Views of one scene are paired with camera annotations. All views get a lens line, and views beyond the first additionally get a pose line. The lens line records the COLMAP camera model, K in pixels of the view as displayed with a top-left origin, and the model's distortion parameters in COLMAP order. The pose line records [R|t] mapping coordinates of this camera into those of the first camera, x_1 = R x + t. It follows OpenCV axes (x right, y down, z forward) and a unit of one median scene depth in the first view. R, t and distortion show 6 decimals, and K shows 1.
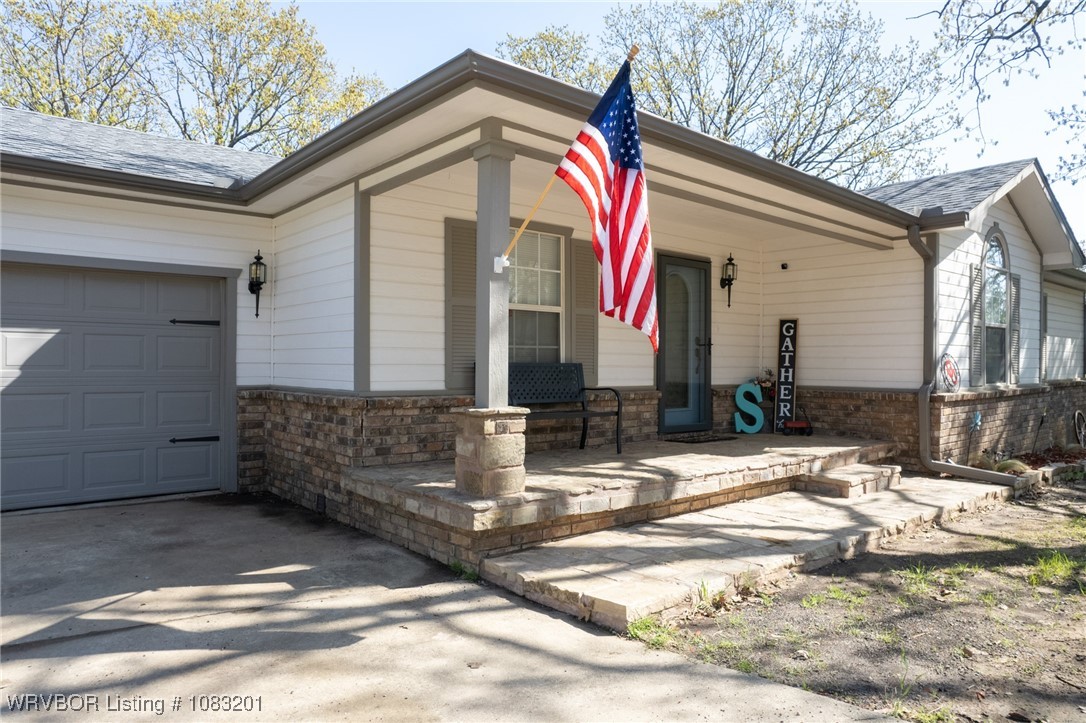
lens RADIAL K [[702.9, 0, 541.5], [0, 702.9, 364.6], [0, 0, 1]] dist [-0.074089, 0.066901]
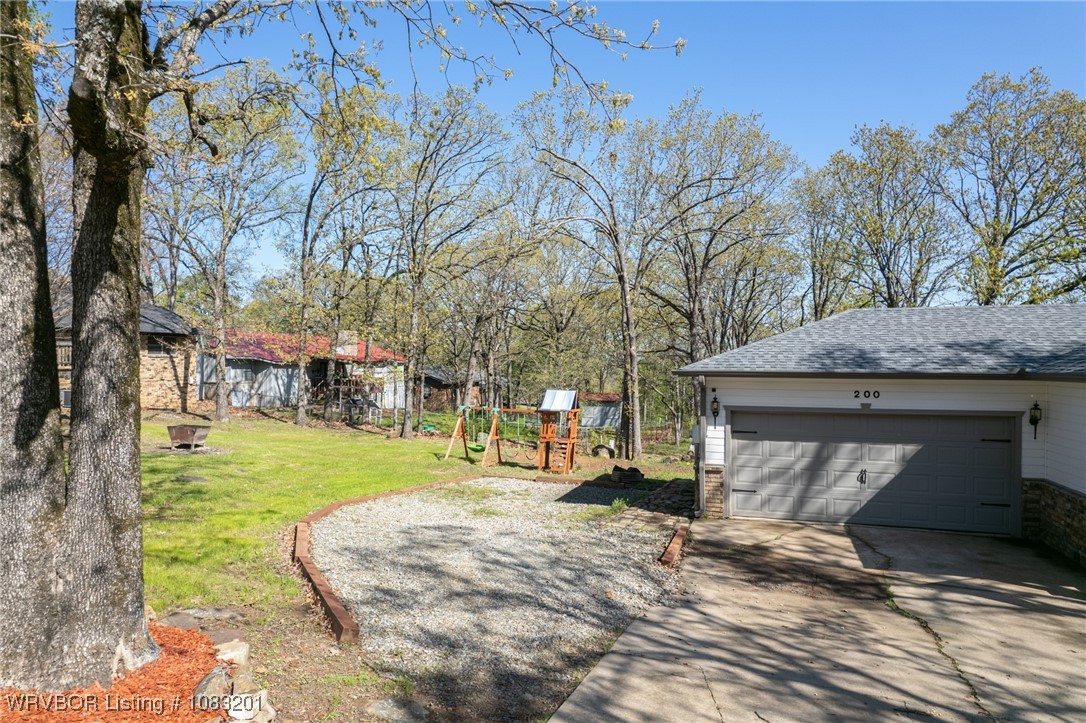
lens RADIAL K [[702.9, 0, 541.5], [0, 702.9, 364.6], [0, 0, 1]] dist [-0.074089, 0.066901]
pose [[0.530177, 0.000020, -0.847887, 0.547242], [-0.002540, 0.999996, -0.001565, -0.347357], [0.847883, 0.002984, 0.530174, -1.326290]]
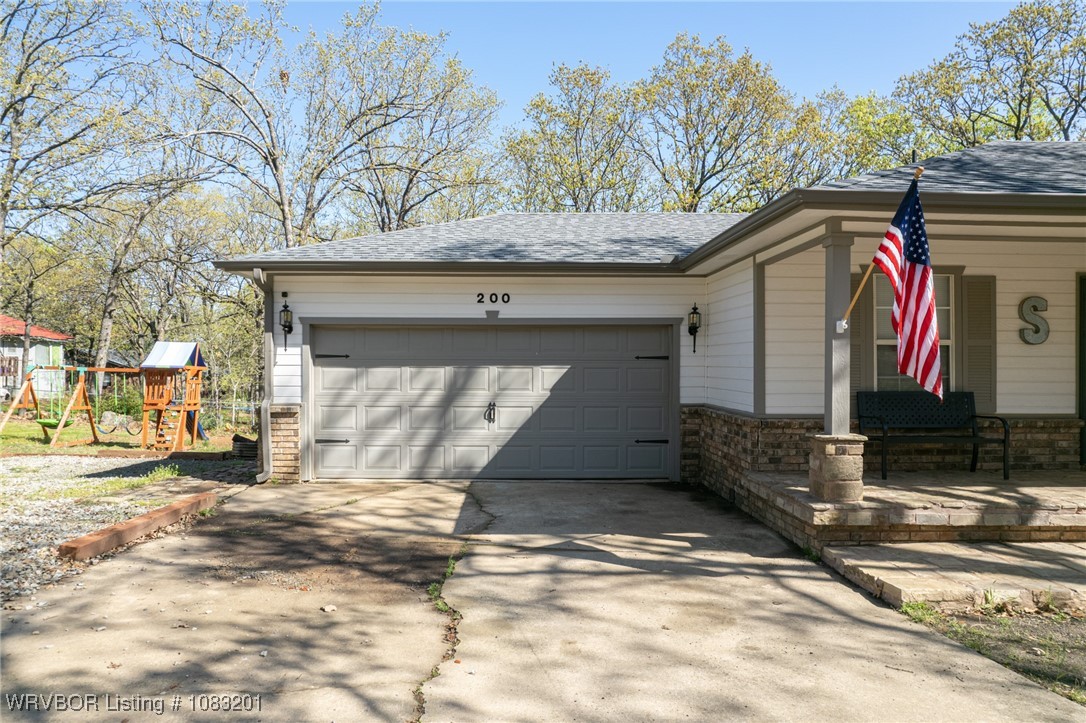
lens RADIAL K [[702.9, 0, 541.5], [0, 702.9, 364.6], [0, 0, 1]] dist [-0.074089, 0.066901]
pose [[0.783609, -0.002366, -0.621250, 0.277726], [0.002906, 0.999996, -0.000144, -0.064702], [0.621247, -0.001692, 0.783613, -0.335995]]
